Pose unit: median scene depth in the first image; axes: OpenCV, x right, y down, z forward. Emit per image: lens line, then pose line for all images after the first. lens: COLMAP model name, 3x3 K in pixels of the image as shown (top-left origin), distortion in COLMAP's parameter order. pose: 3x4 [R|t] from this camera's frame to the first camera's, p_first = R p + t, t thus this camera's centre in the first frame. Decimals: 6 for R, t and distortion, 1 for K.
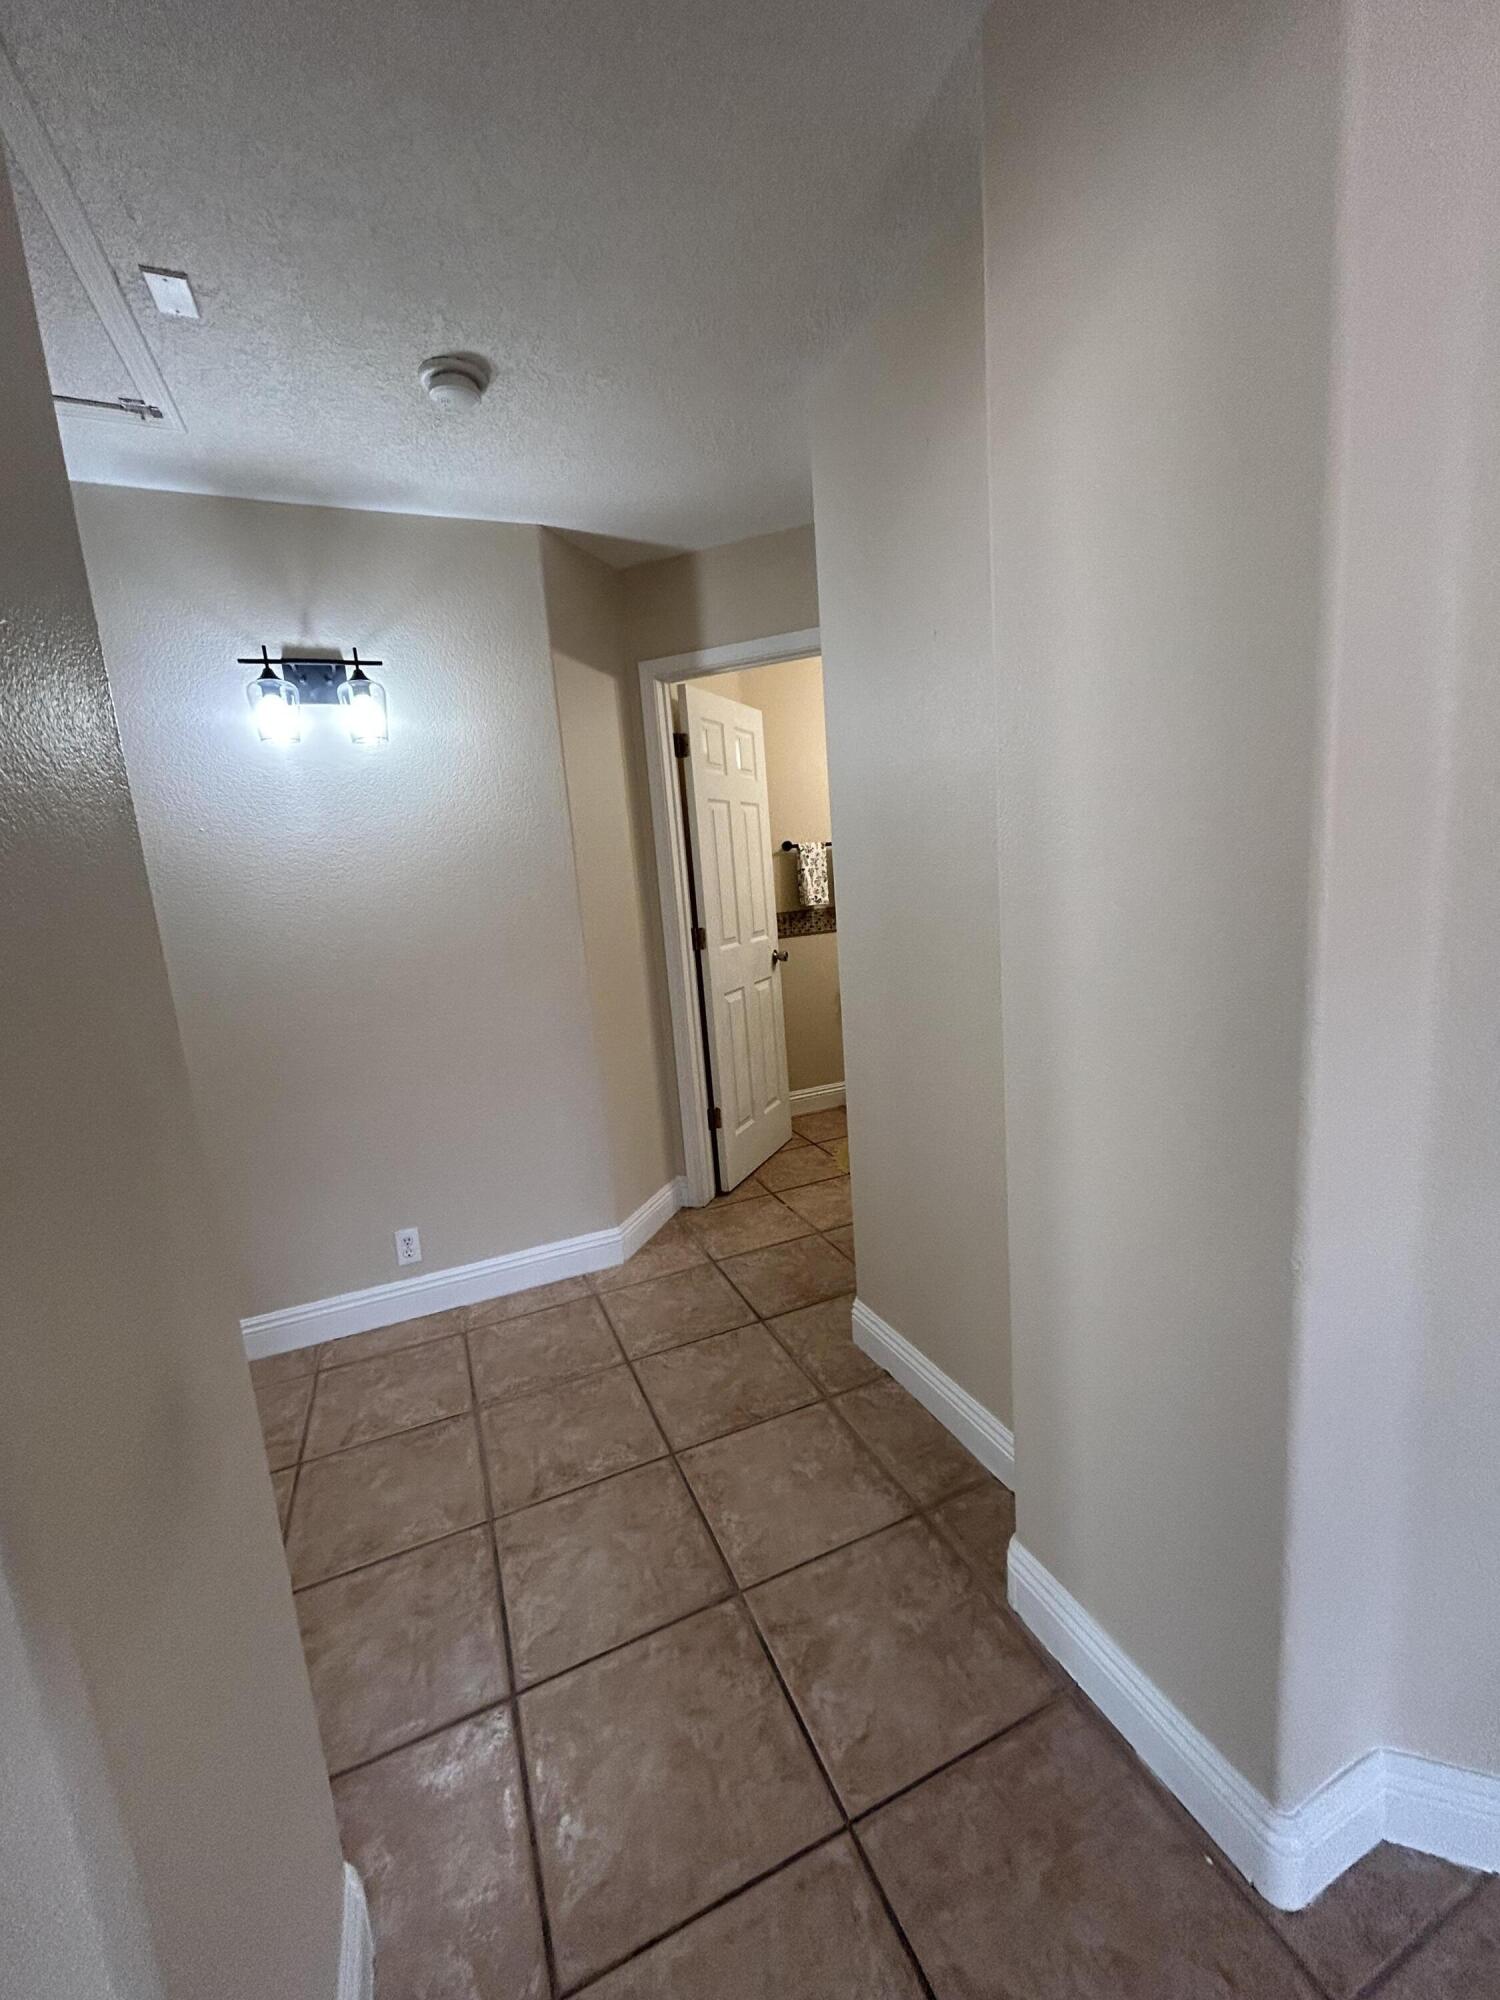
lens RADIAL K [[801.3, 0, 750.7], [0, 801.3, 993.7], [0, 0, 1]] dist [0.001884, 0.000315]
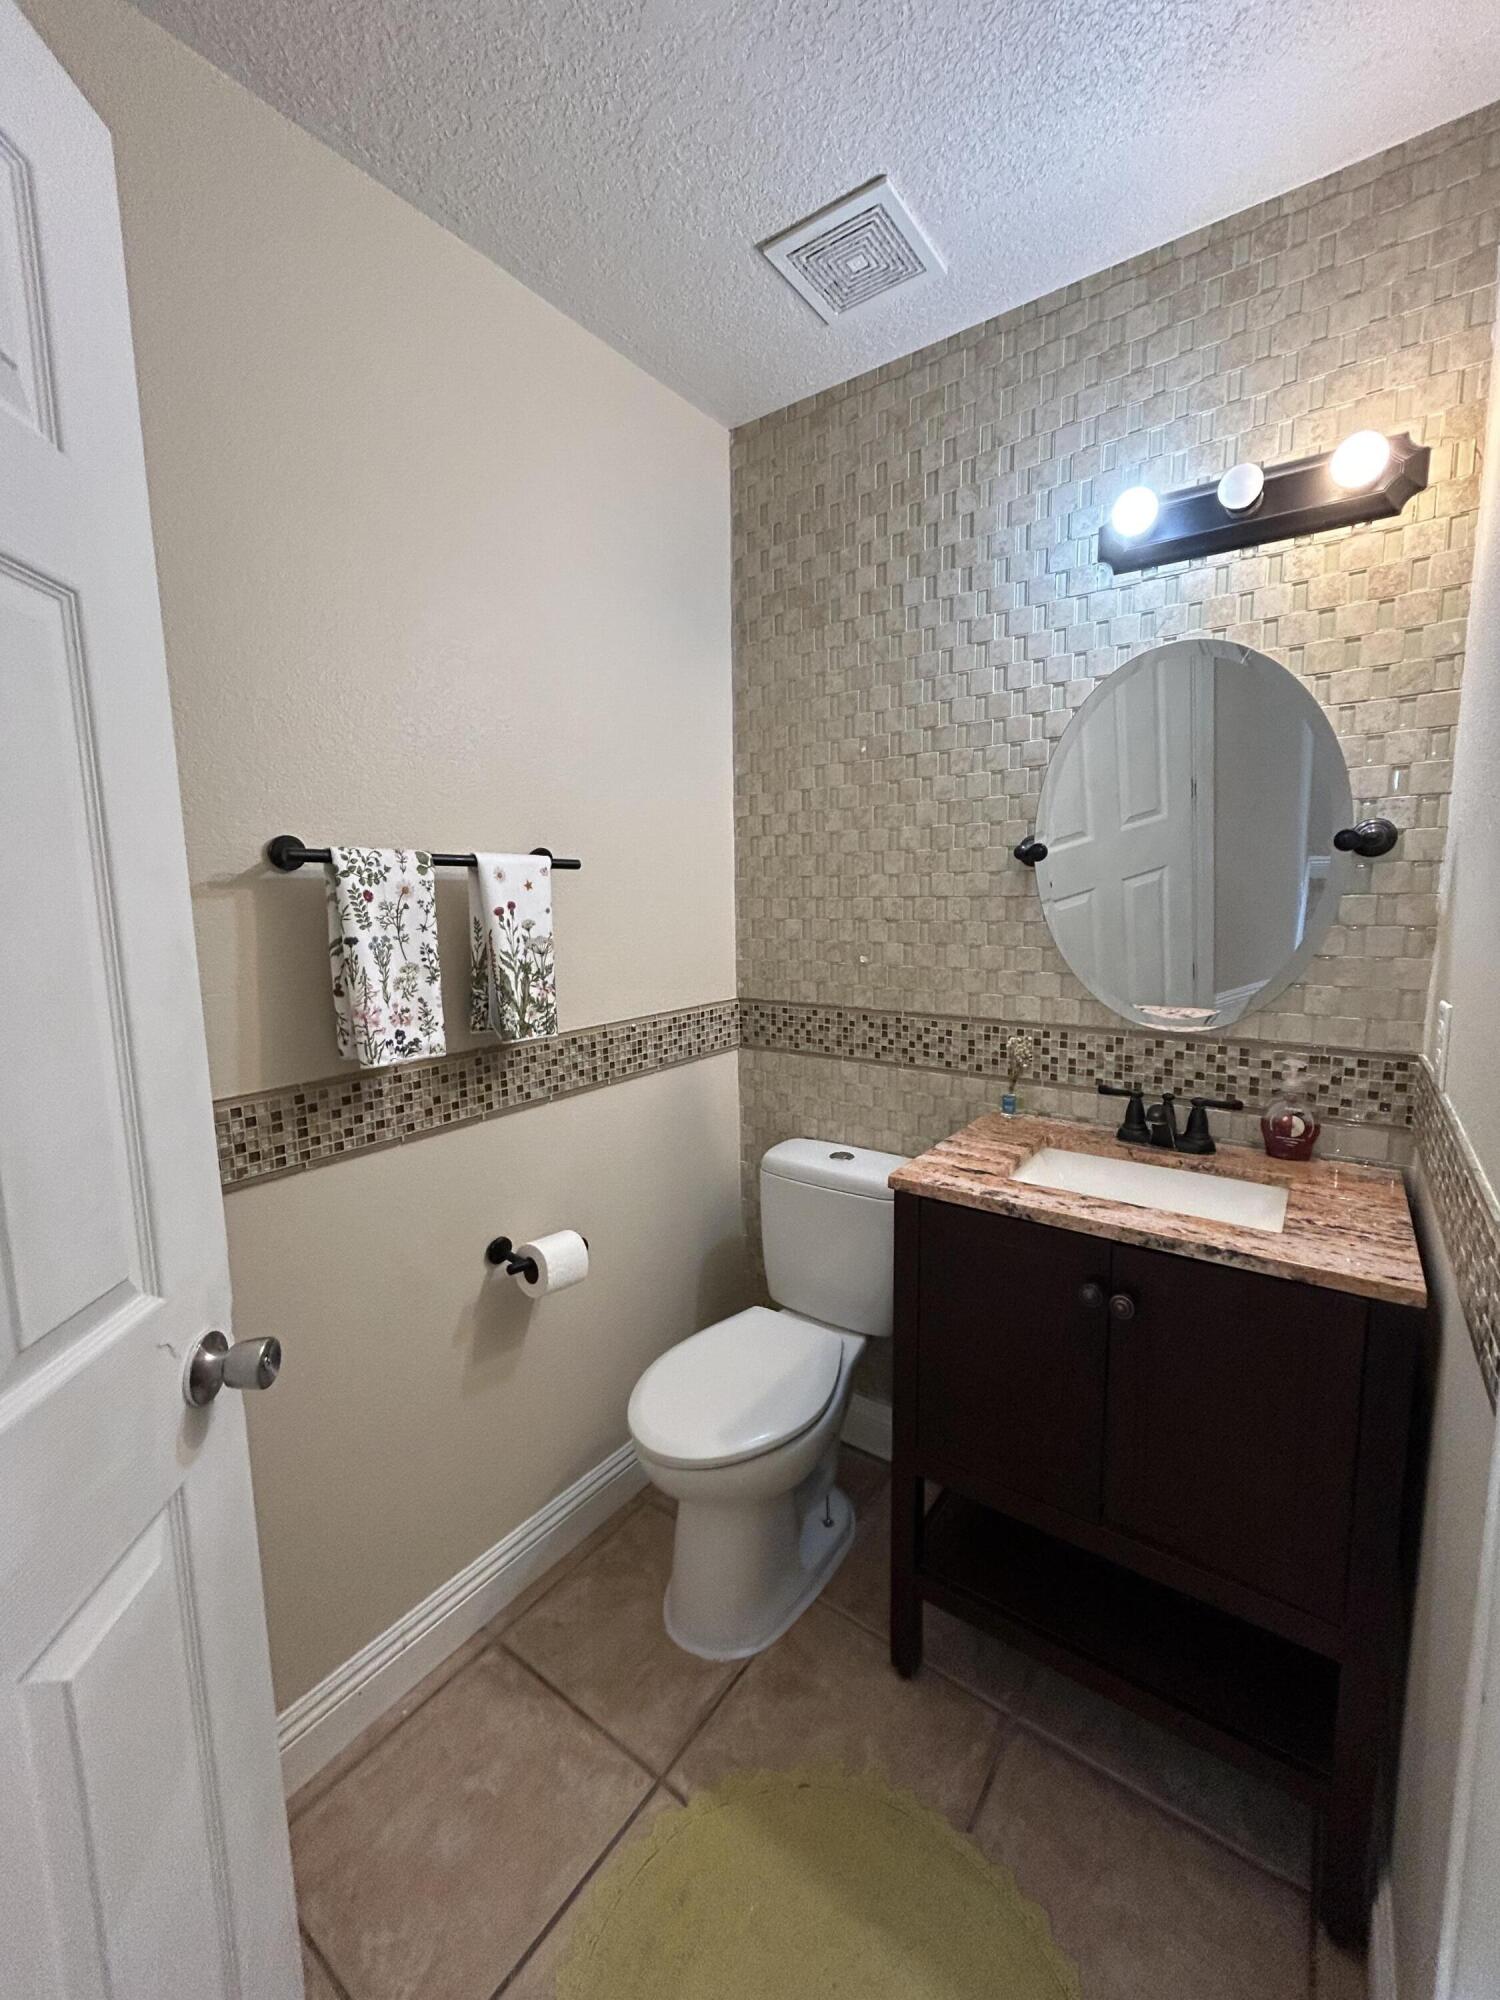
lens RADIAL K [[803.5, 0, 756.6], [0, 803.5, 996.0], [0, 0, 1]] dist [0.000747, 0.000319]
pose [[0.854232, -0.002350, 0.519887, 0.039985], [0.028542, 0.998694, -0.042382, -0.118564], [-0.519108, 0.051043, 0.853183, 0.679623]]
